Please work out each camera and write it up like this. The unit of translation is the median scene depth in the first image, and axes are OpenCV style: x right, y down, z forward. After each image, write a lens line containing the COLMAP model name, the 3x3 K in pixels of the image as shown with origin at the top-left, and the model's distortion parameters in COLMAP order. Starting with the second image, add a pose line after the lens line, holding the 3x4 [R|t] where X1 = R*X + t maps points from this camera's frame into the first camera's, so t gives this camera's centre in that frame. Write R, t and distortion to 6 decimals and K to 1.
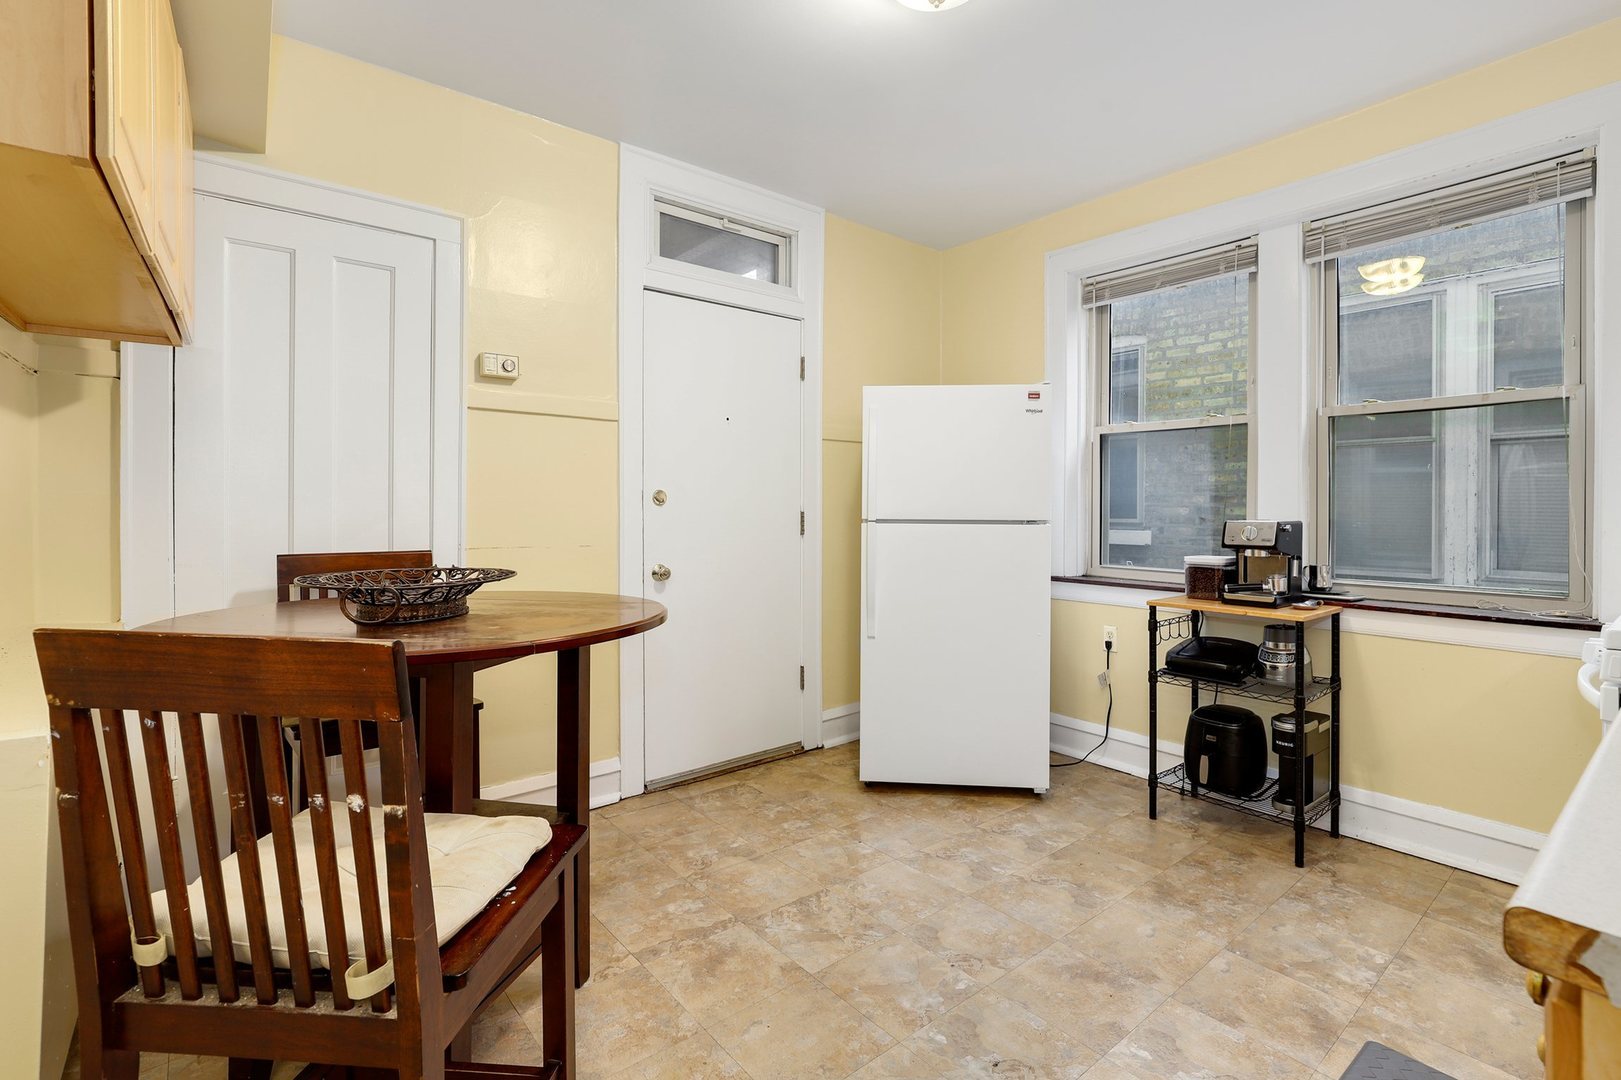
lens RADIAL K [[748.9, 0, 823.9], [0, 748.9, 529.9], [0, 0, 1]] dist [-0.003242, 0.000631]
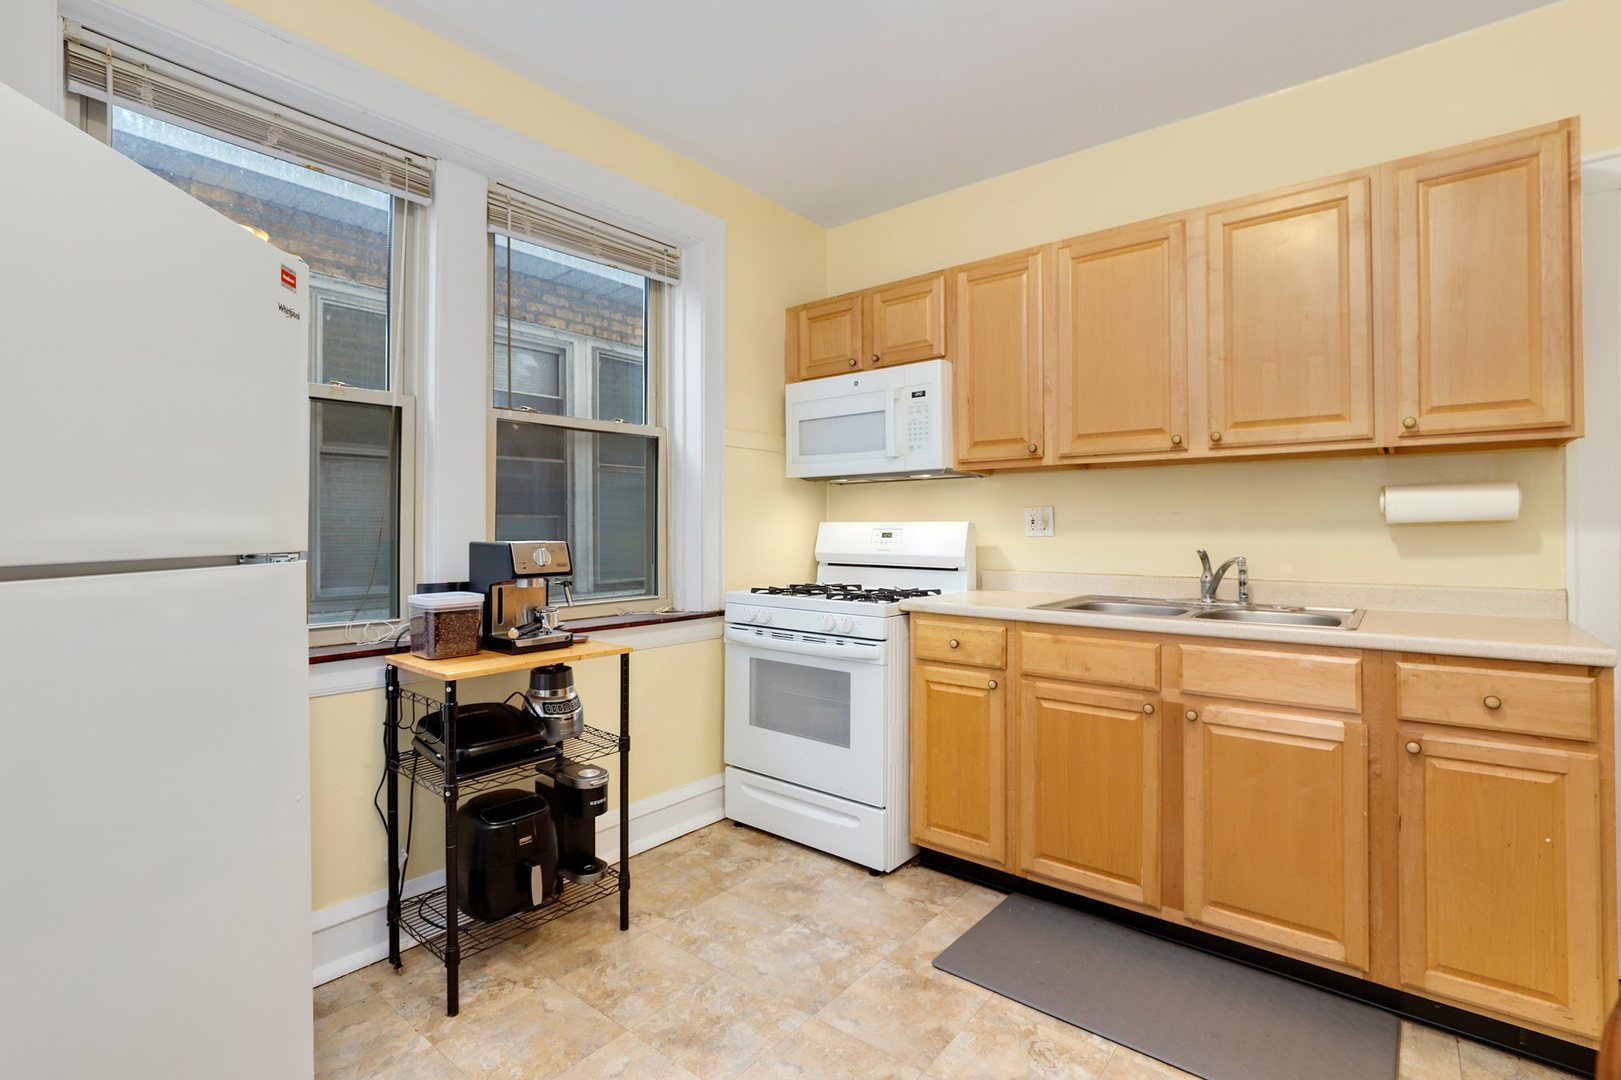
lens RADIAL K [[748.9, 0, 819.8], [0, 748.9, 530.7], [0, 0, 1]] dist [-0.003242, 0.000631]
pose [[-0.213514, -0.005168, 0.976926, -0.274858], [0.021053, 0.999729, 0.009890, -0.027421], [-0.976713, 0.022679, -0.213347, 0.926491]]
